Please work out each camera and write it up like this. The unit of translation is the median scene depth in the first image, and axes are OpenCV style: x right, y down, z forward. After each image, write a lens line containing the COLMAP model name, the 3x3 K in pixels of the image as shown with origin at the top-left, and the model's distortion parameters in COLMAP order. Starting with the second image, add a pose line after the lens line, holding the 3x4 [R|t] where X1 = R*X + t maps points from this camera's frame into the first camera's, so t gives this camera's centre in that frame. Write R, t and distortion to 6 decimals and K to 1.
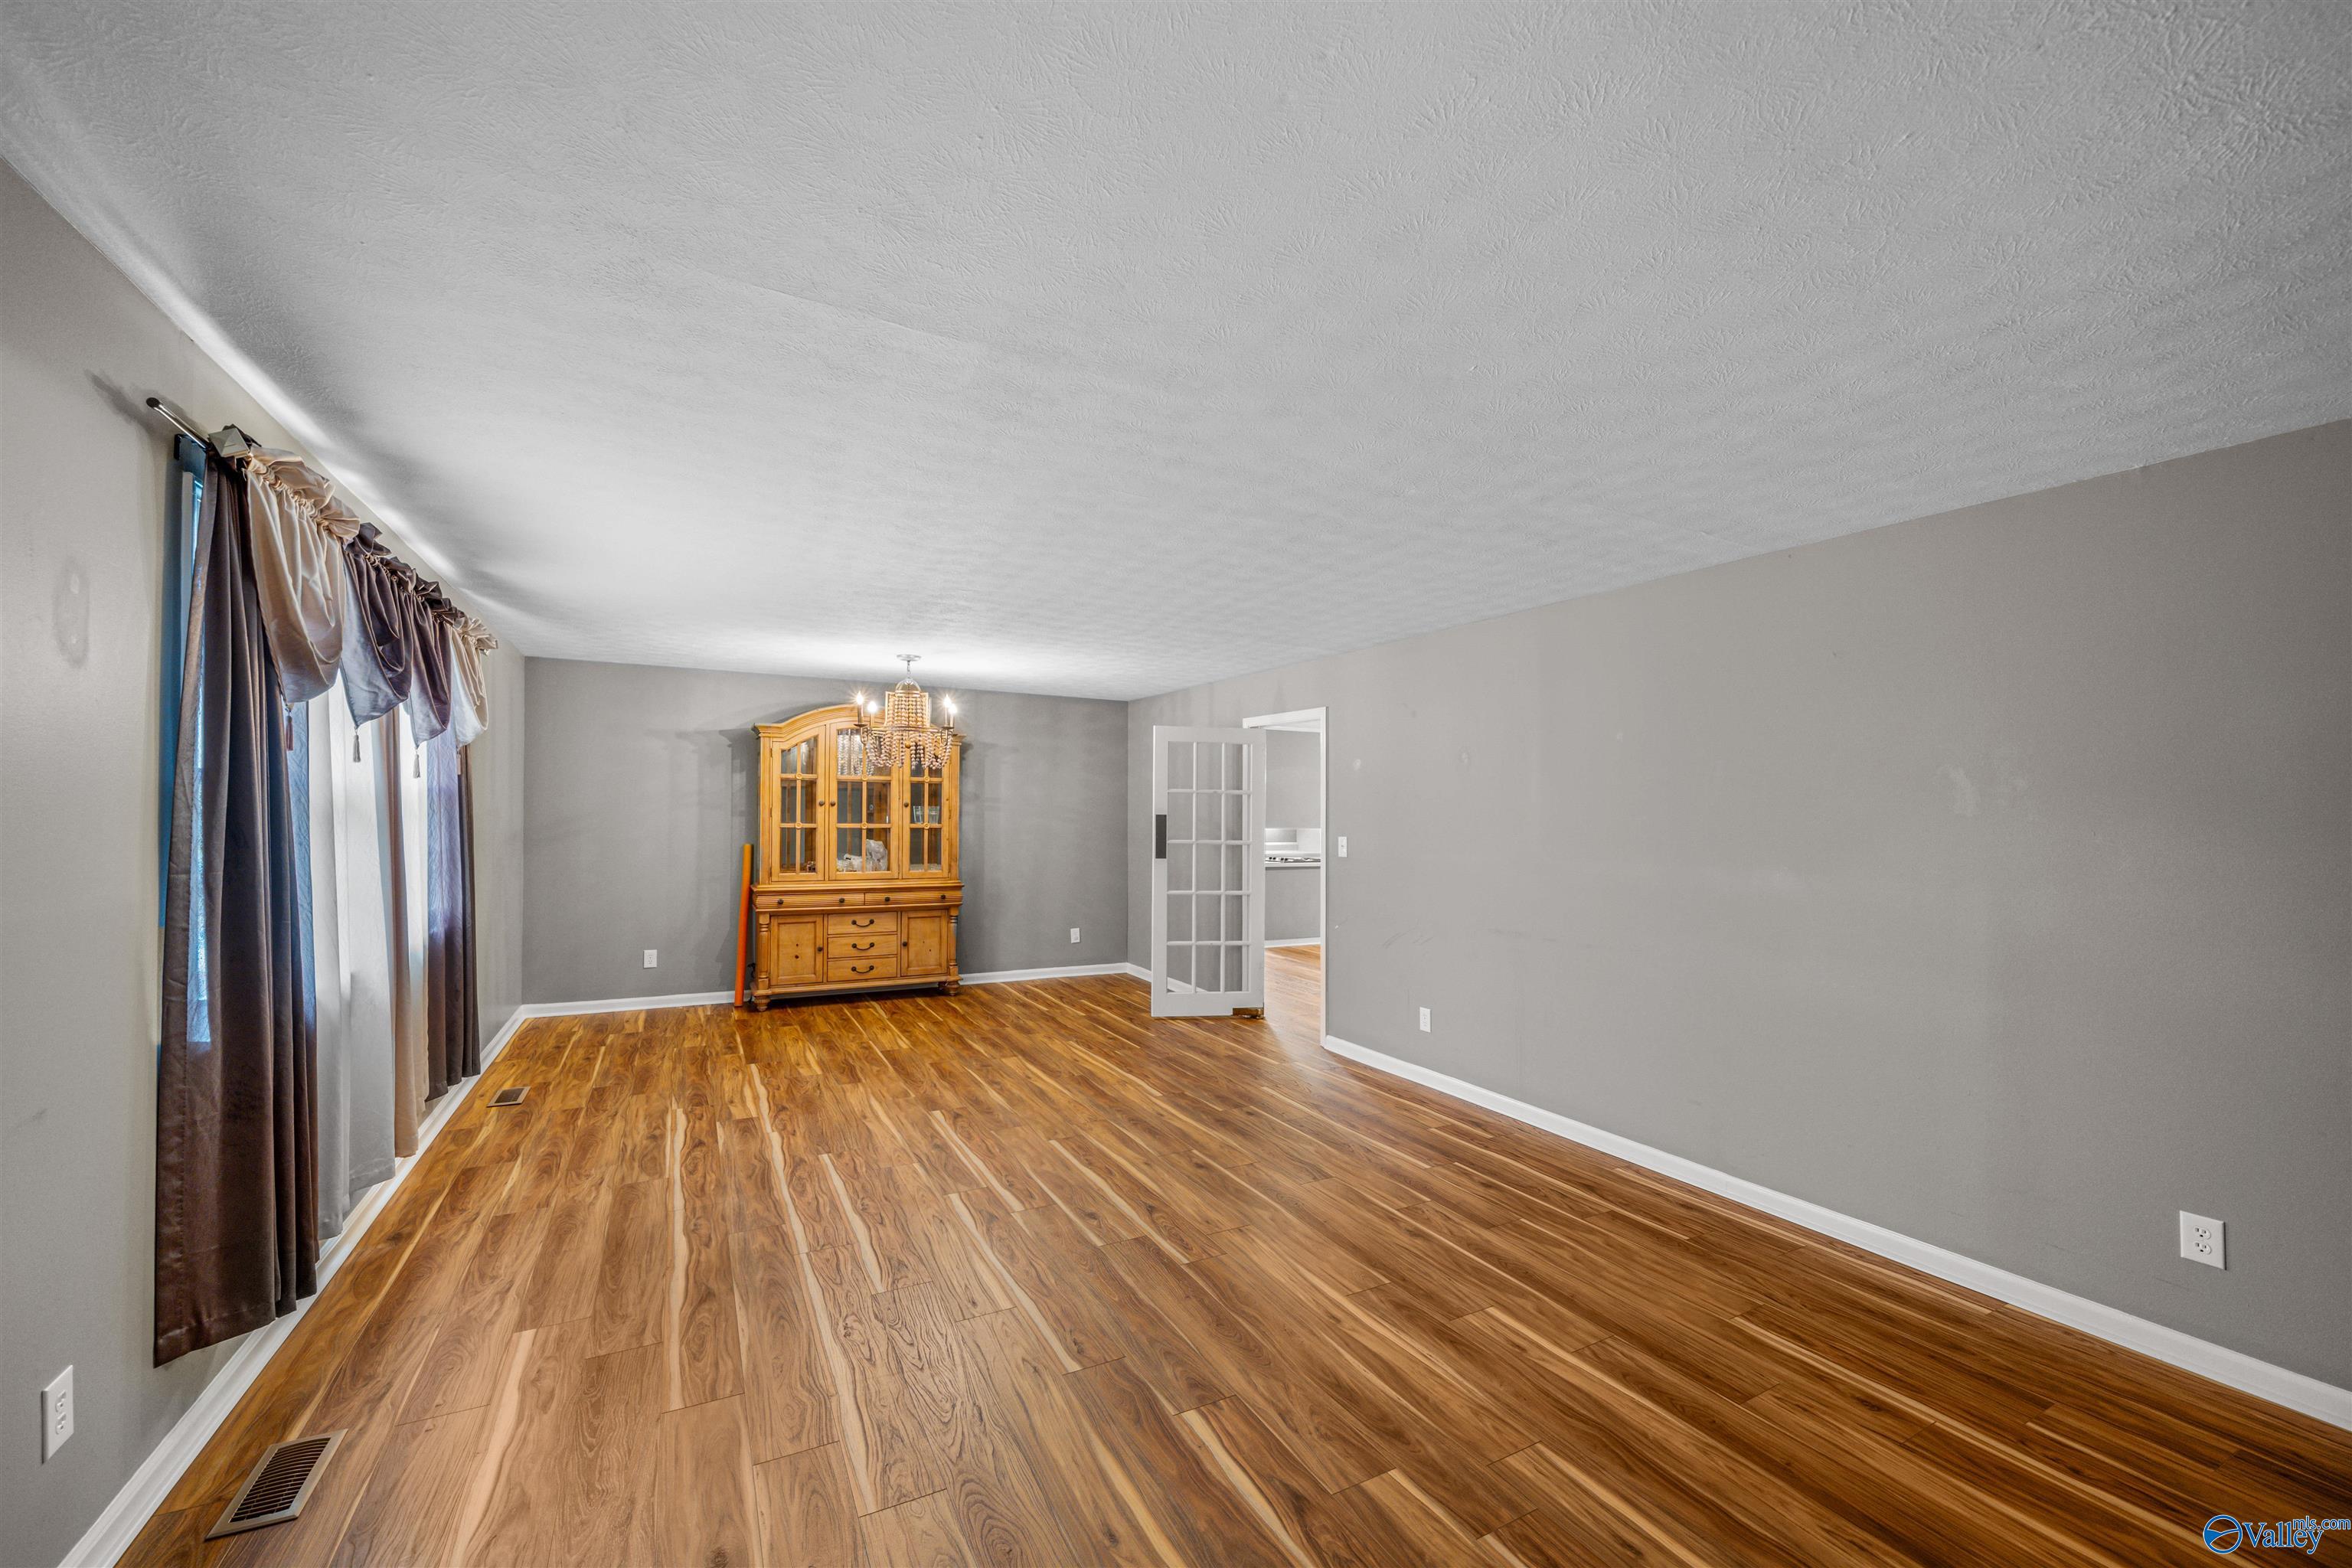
lens RADIAL K [[874.9, 0, 1173.8], [0, 874.9, 805.0], [0, 0, 1]] dist [0.003108, 0.000522]
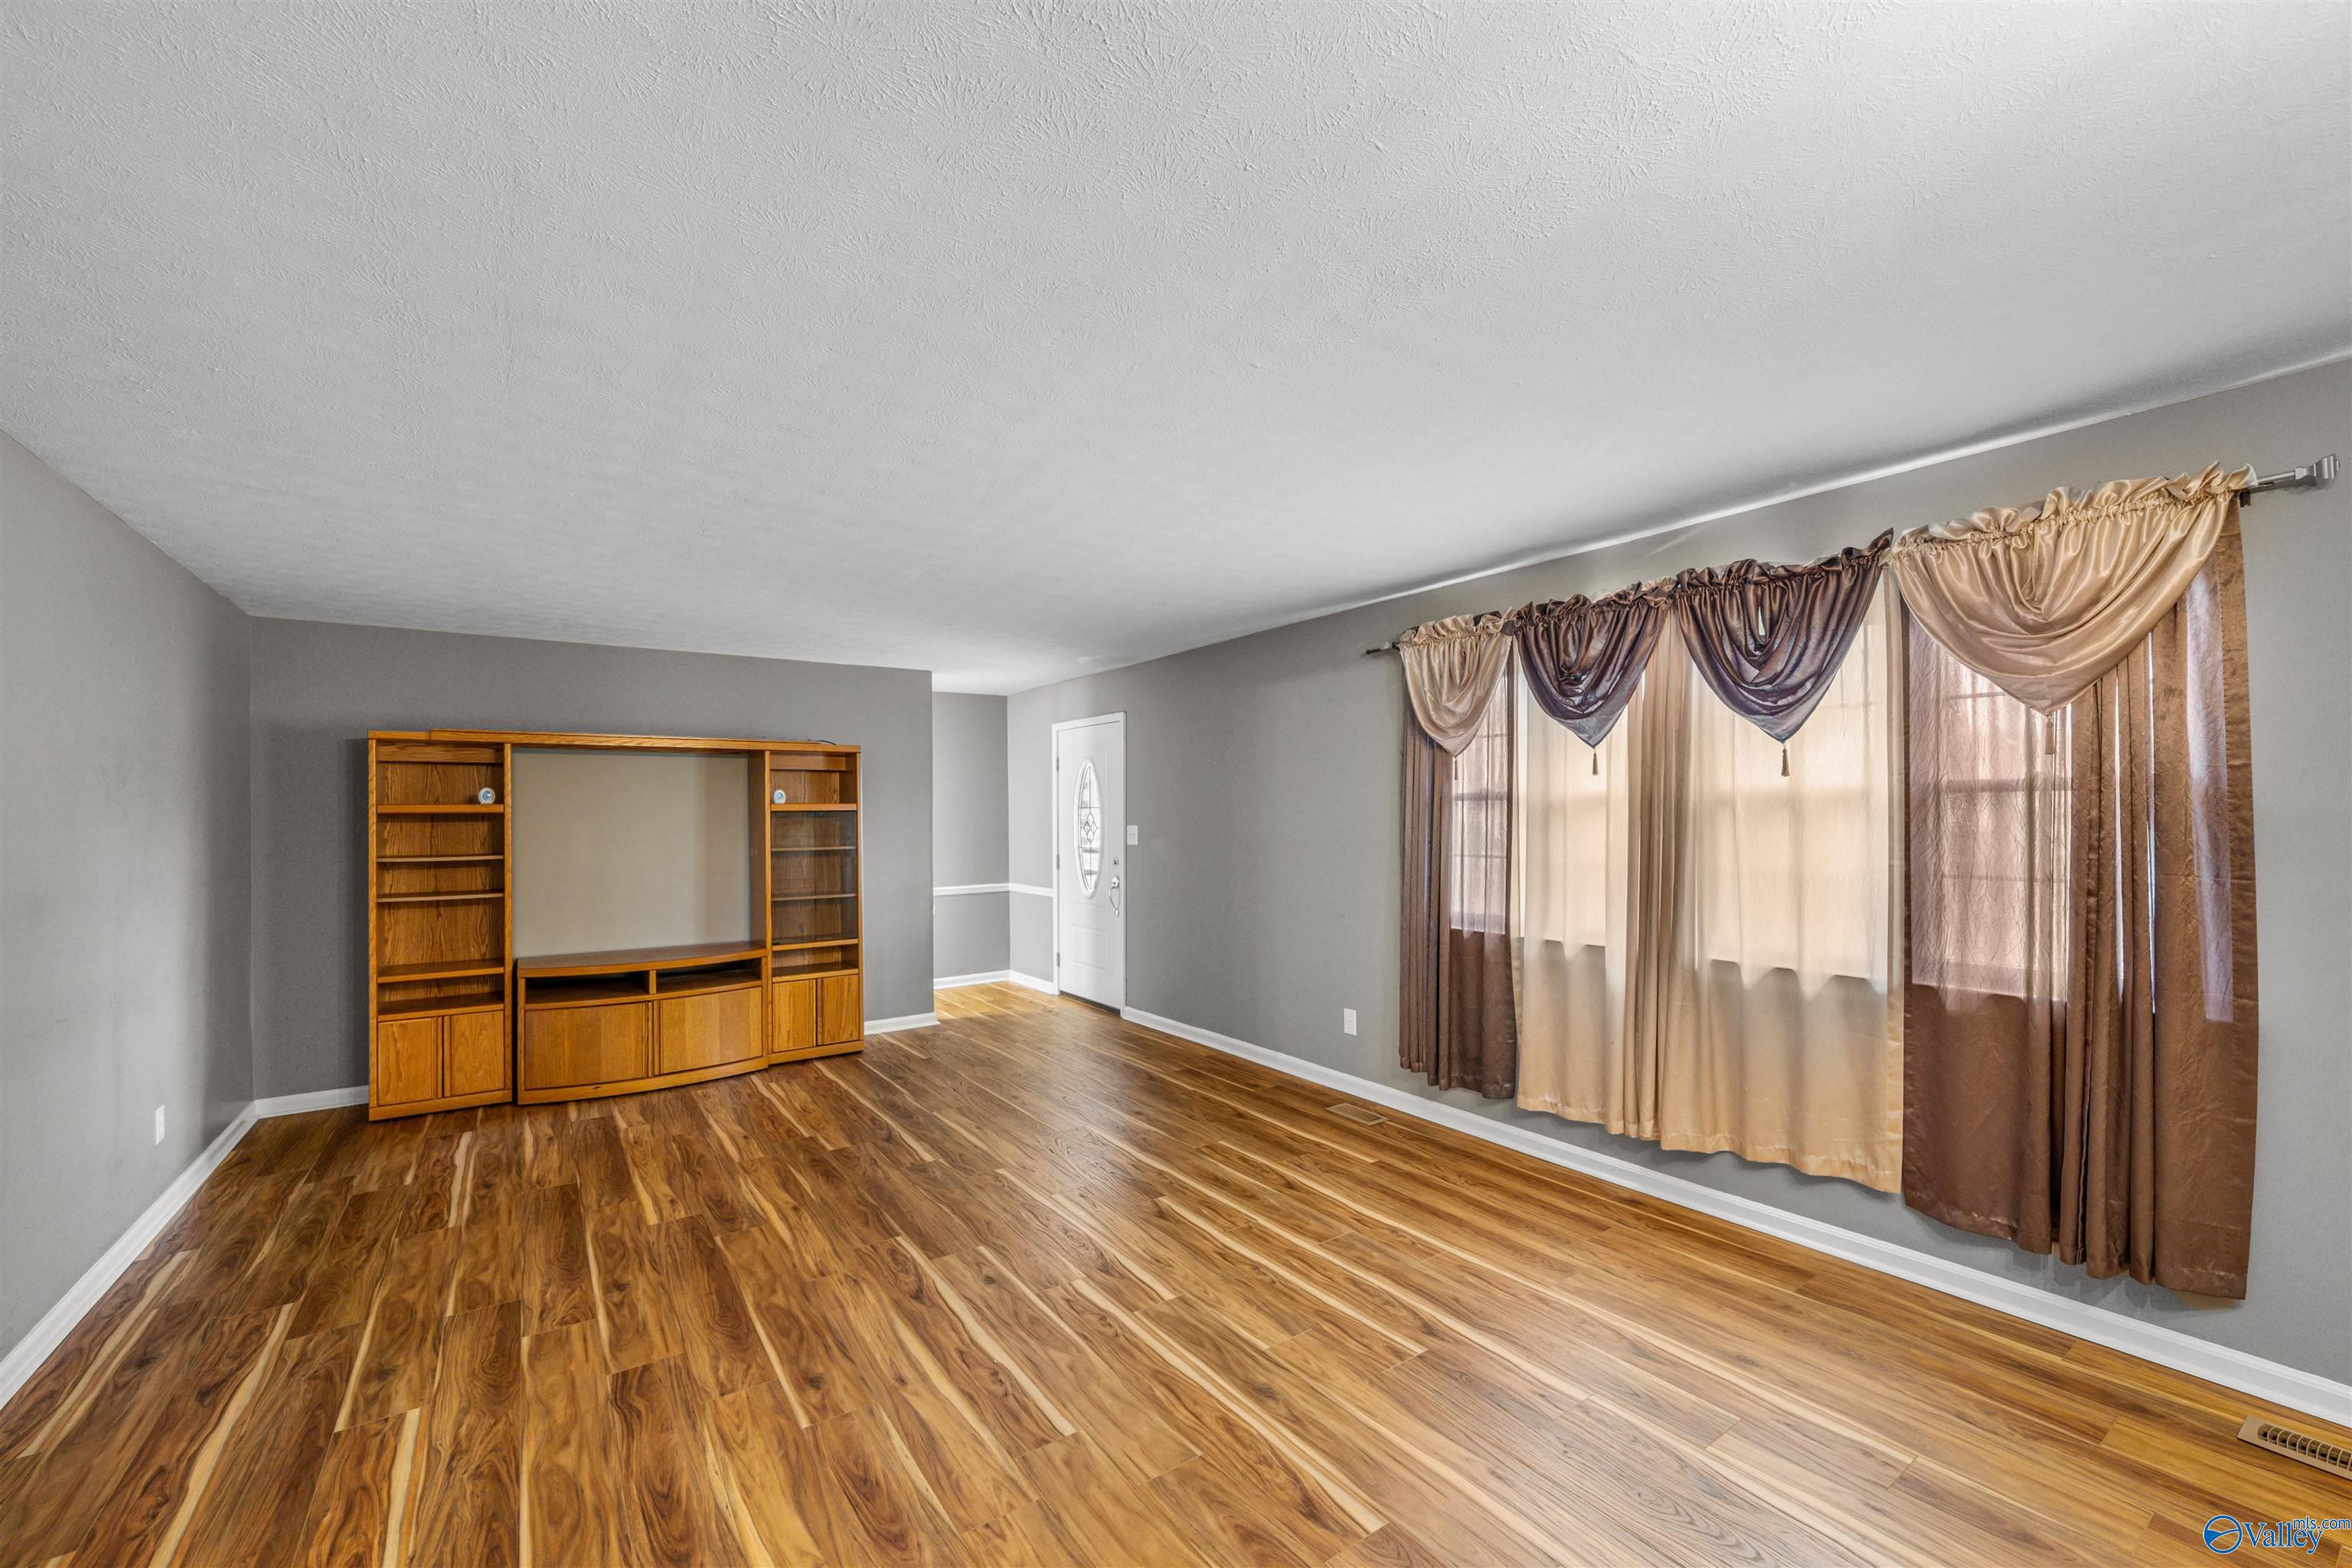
lens RADIAL K [[874.9, 0, 1180.3], [0, 874.9, 822.2], [0, 0, 1]] dist [0.003108, 0.000522]
pose [[-0.991442, -0.000429, -0.130551, -0.176243], [-0.000072, 0.999996, -0.002738, 0.019836], [0.130551, -0.002705, -0.991438, 1.992328]]
